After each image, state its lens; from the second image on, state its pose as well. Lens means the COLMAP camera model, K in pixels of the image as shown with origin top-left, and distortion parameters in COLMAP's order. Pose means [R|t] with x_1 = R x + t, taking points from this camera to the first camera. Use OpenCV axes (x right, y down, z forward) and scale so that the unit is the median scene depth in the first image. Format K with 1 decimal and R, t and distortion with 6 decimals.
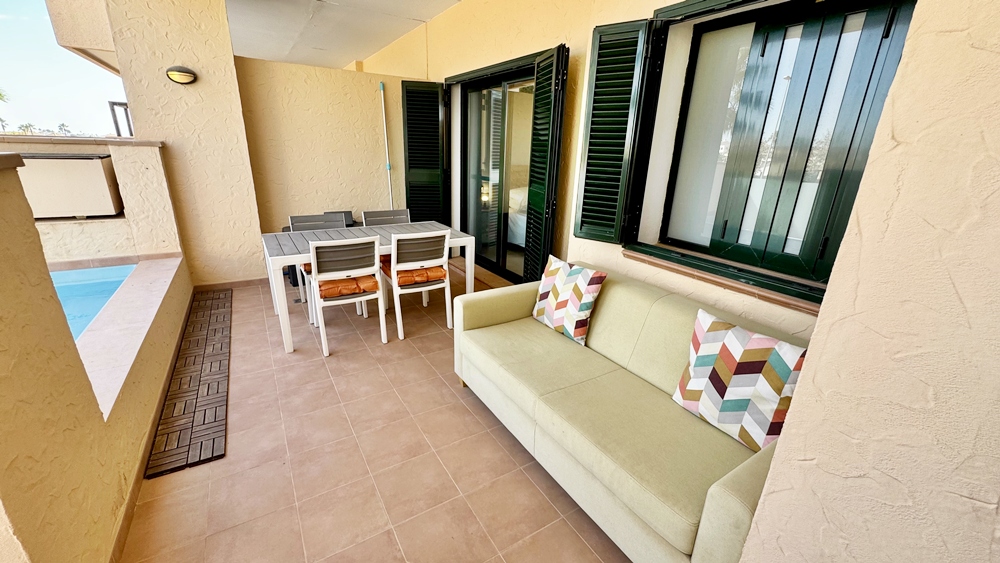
lens RADIAL K [[399.4, 0, 500.0], [0, 399.4, 281.5], [0, 0, 1]] dist [-0.005213, 0.000344]
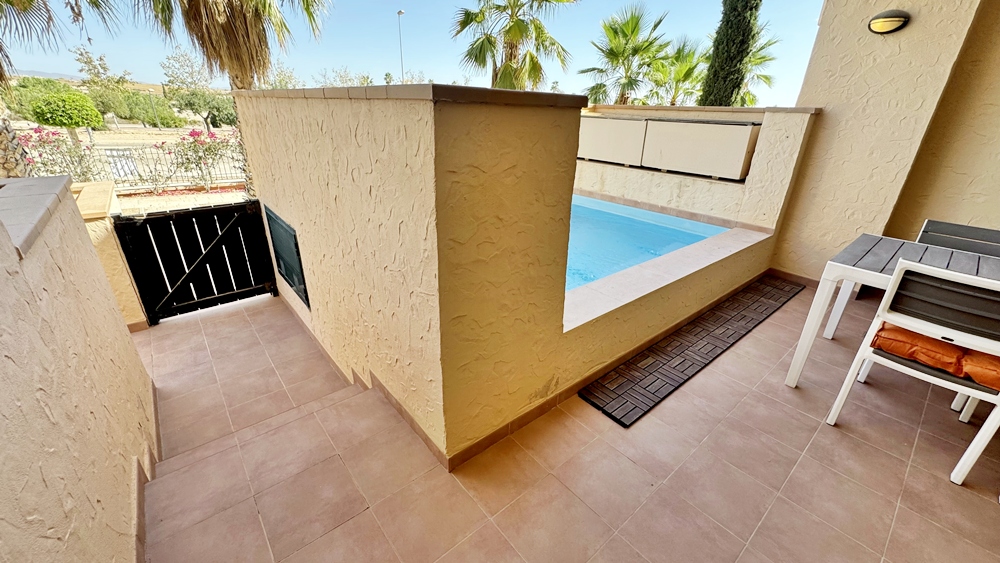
lens RADIAL K [[399.4, 0, 500.0], [0, 399.4, 281.5], [0, 0, 1]] dist [-0.005213, 0.000344]
pose [[0.142988, 0.367313, -0.919041, 0.012724], [-0.334048, 0.892004, 0.304535, -0.044909], [0.931647, 0.263459, 0.250246, 0.256660]]
